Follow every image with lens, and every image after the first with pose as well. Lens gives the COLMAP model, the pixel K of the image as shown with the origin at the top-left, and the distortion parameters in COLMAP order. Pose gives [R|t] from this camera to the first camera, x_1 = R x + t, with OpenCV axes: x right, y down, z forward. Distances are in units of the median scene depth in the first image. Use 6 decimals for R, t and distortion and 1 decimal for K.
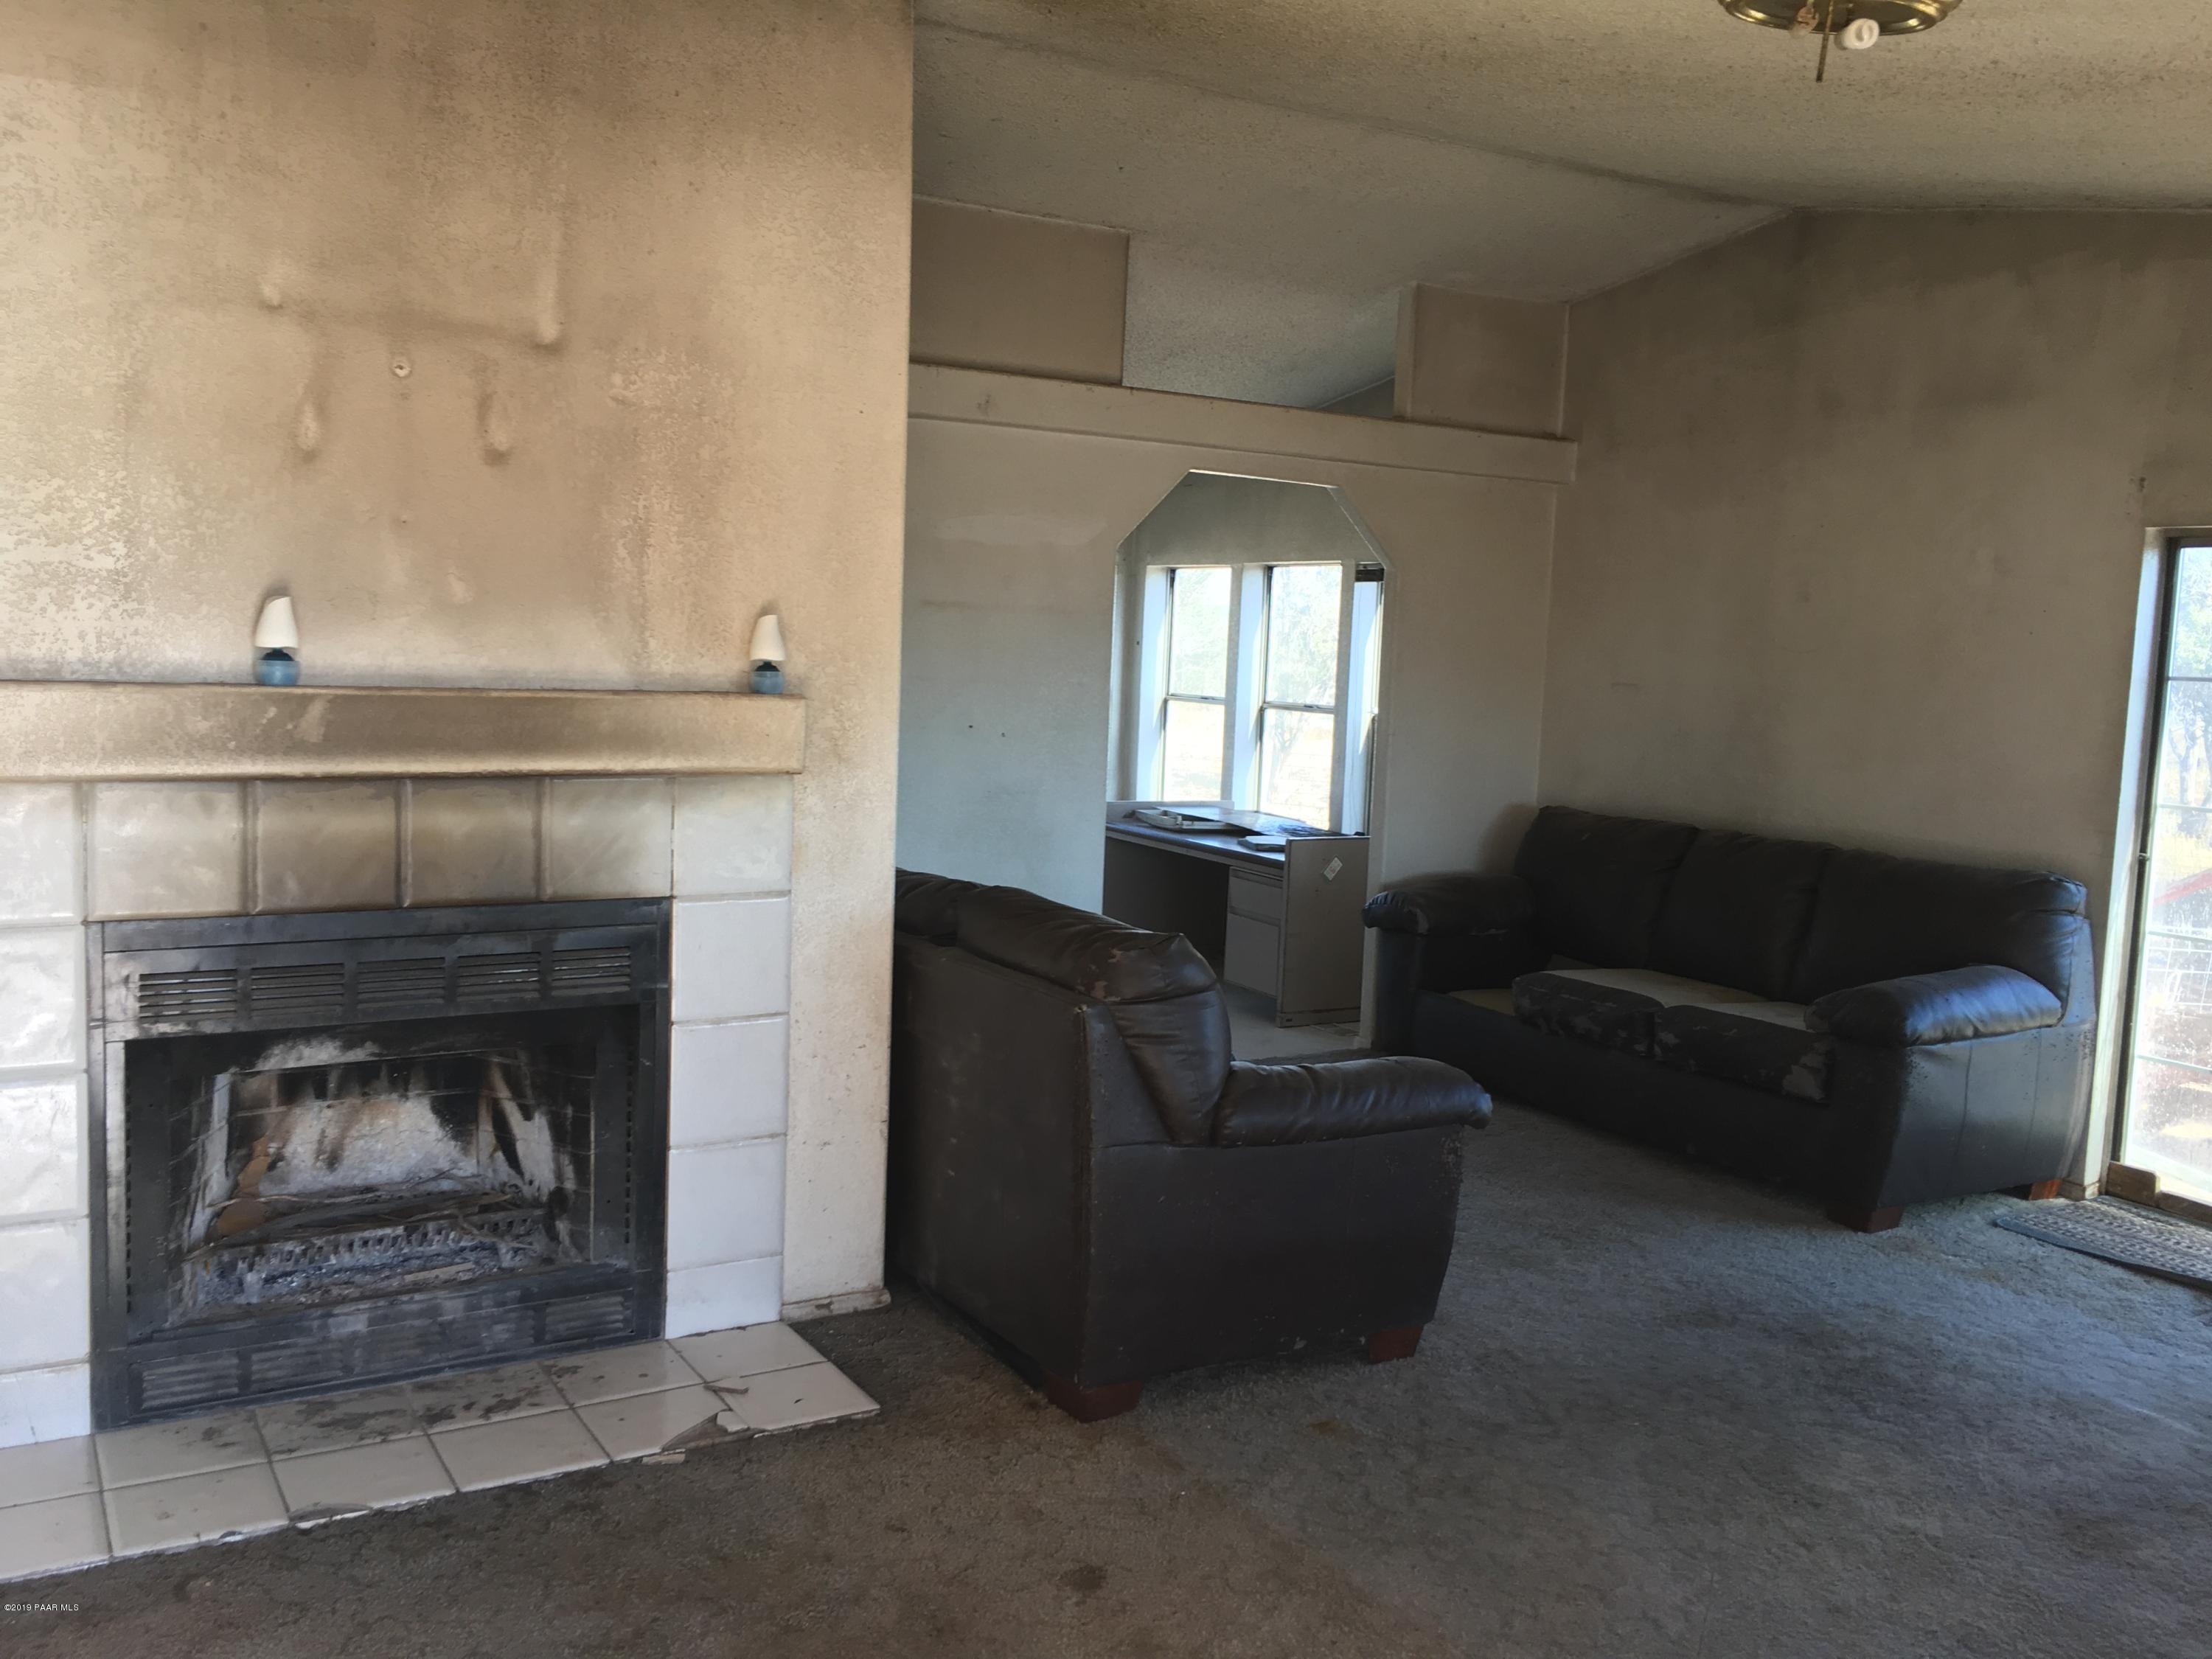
lens RADIAL K [[1907.1, 0, 1102.5], [0, 1907.1, 822.7], [0, 0, 1]] dist [0.089008, -0.134259]
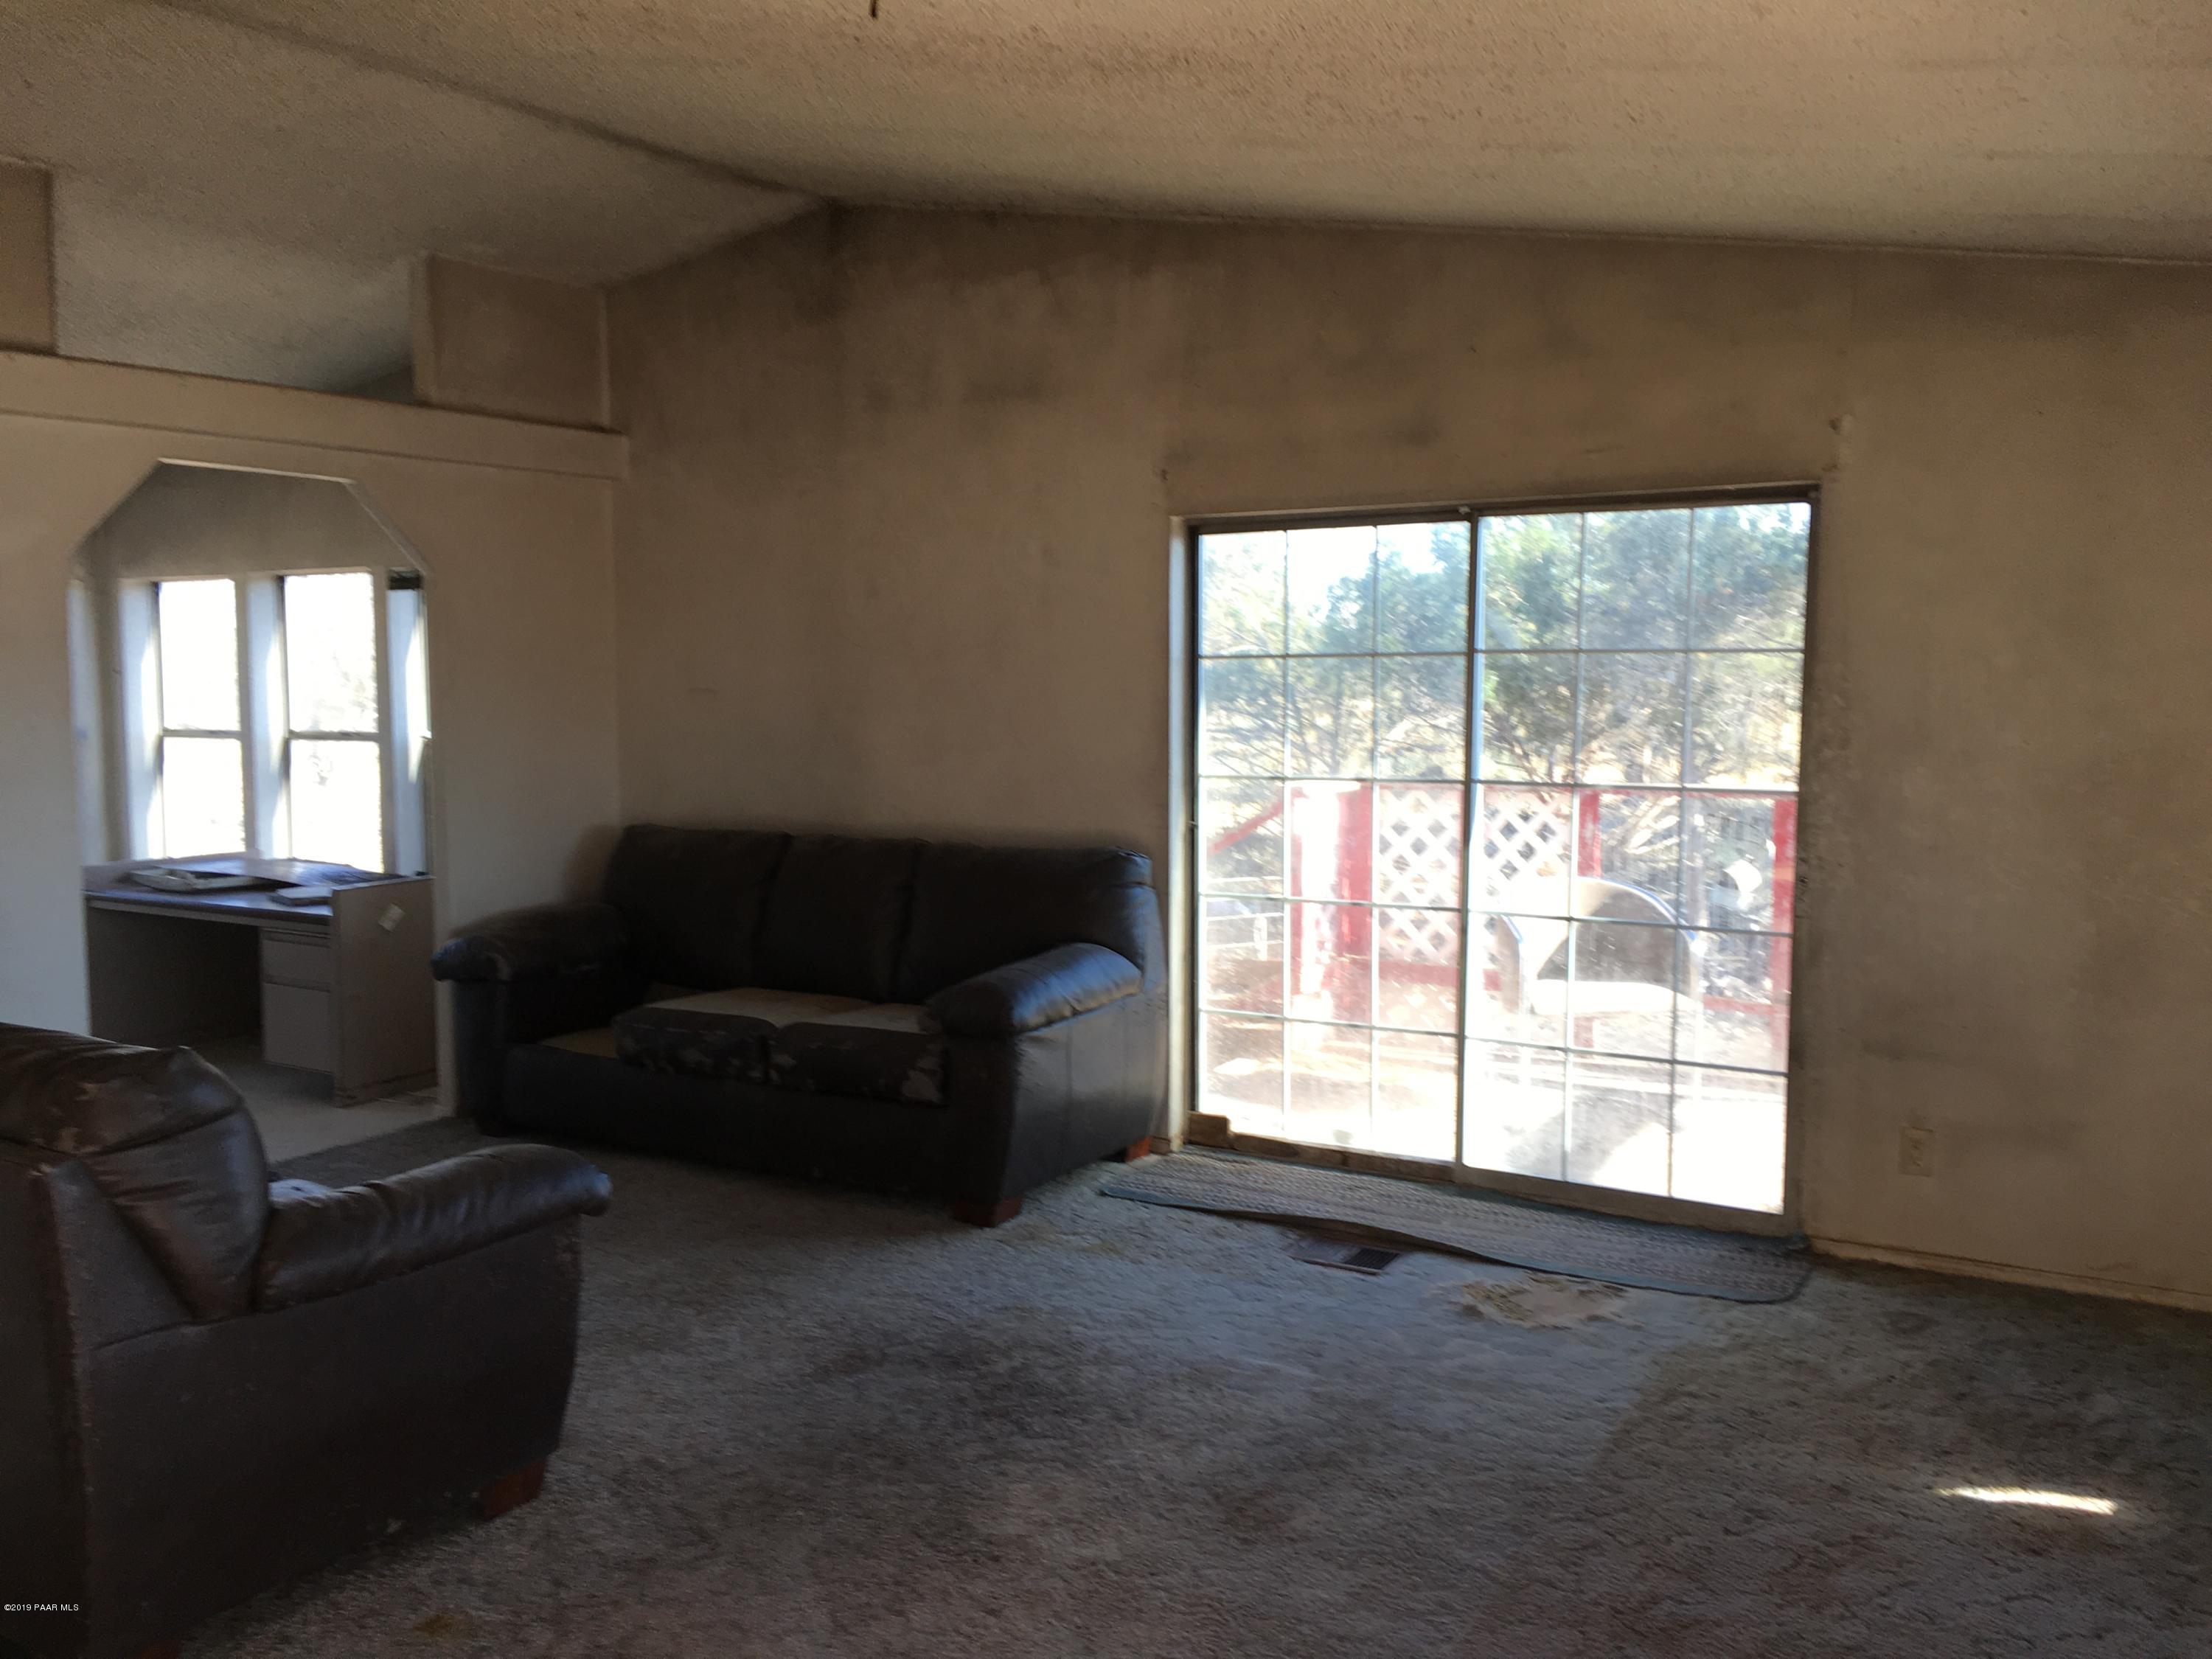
lens RADIAL K [[1882.6, 0, 1103.7], [0, 1882.6, 782.8], [0, 0, 1]] dist [0.088358, -0.115151]
pose [[0.882823, -0.078983, 0.463017, 0.014925], [0.090282, 0.995914, -0.002251, -0.008866], [-0.460947, 0.043789, 0.886347, 0.109697]]
